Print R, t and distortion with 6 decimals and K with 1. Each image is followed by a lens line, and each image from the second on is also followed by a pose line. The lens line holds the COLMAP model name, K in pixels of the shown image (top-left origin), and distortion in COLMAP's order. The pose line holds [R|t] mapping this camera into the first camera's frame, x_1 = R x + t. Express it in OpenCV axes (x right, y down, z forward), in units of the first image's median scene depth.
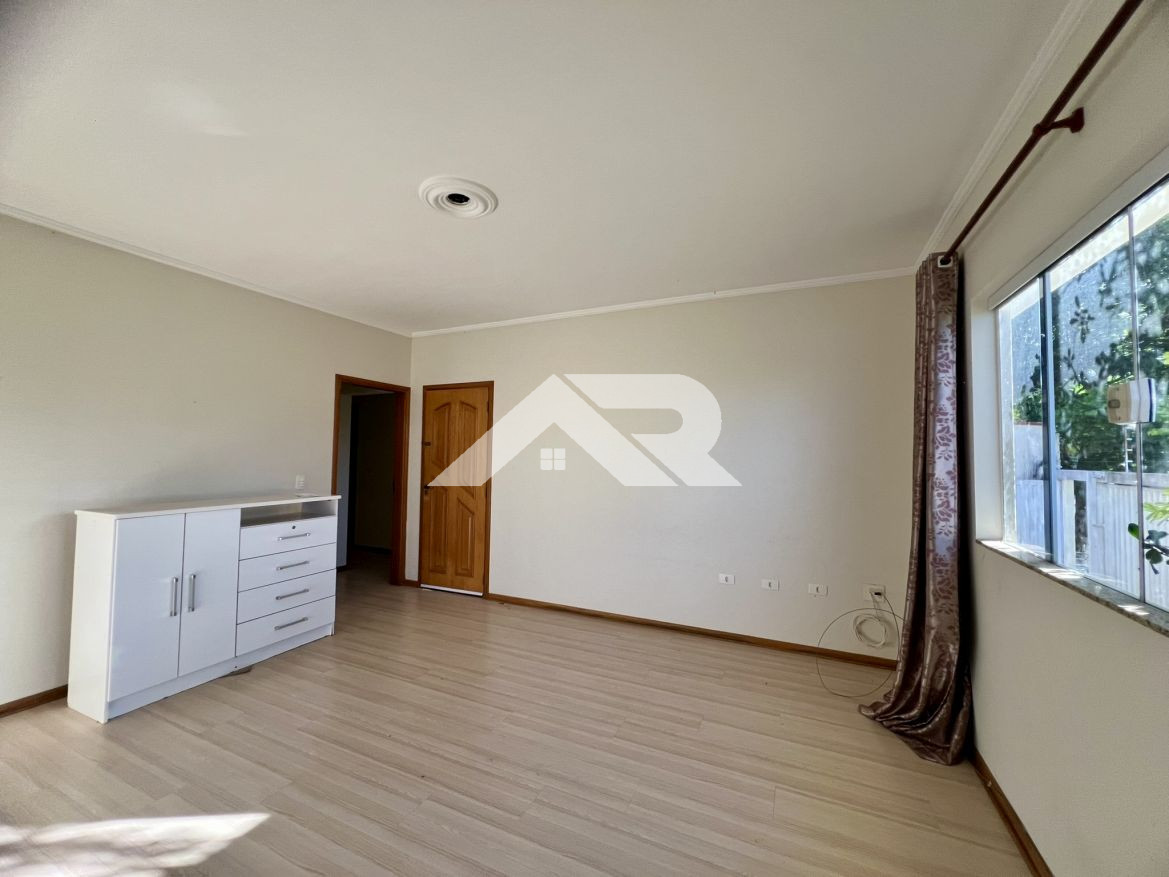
lens RADIAL K [[466.5, 0, 584.3], [0, 466.5, 438.7], [0, 0, 1]] dist [0.004288, -0.000032]
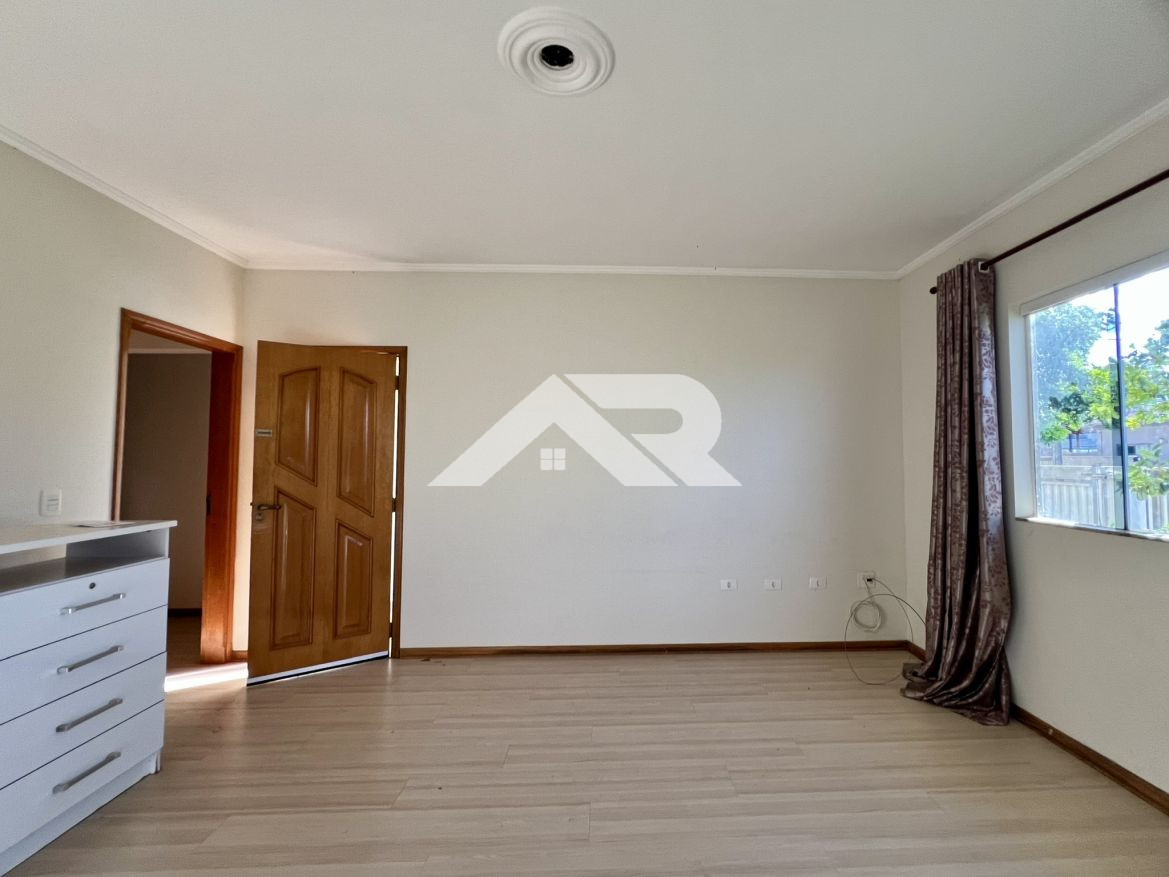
lens RADIAL K [[516.0, 0, 584.7], [0, 516.0, 442.4], [0, 0, 1]] dist [0.003408, -0.000187]
pose [[0.886775, 0.007255, 0.462144, -0.526813], [-0.005692, 0.999972, -0.004776, 0.037374], [-0.462166, 0.001605, 0.886792, 0.302584]]
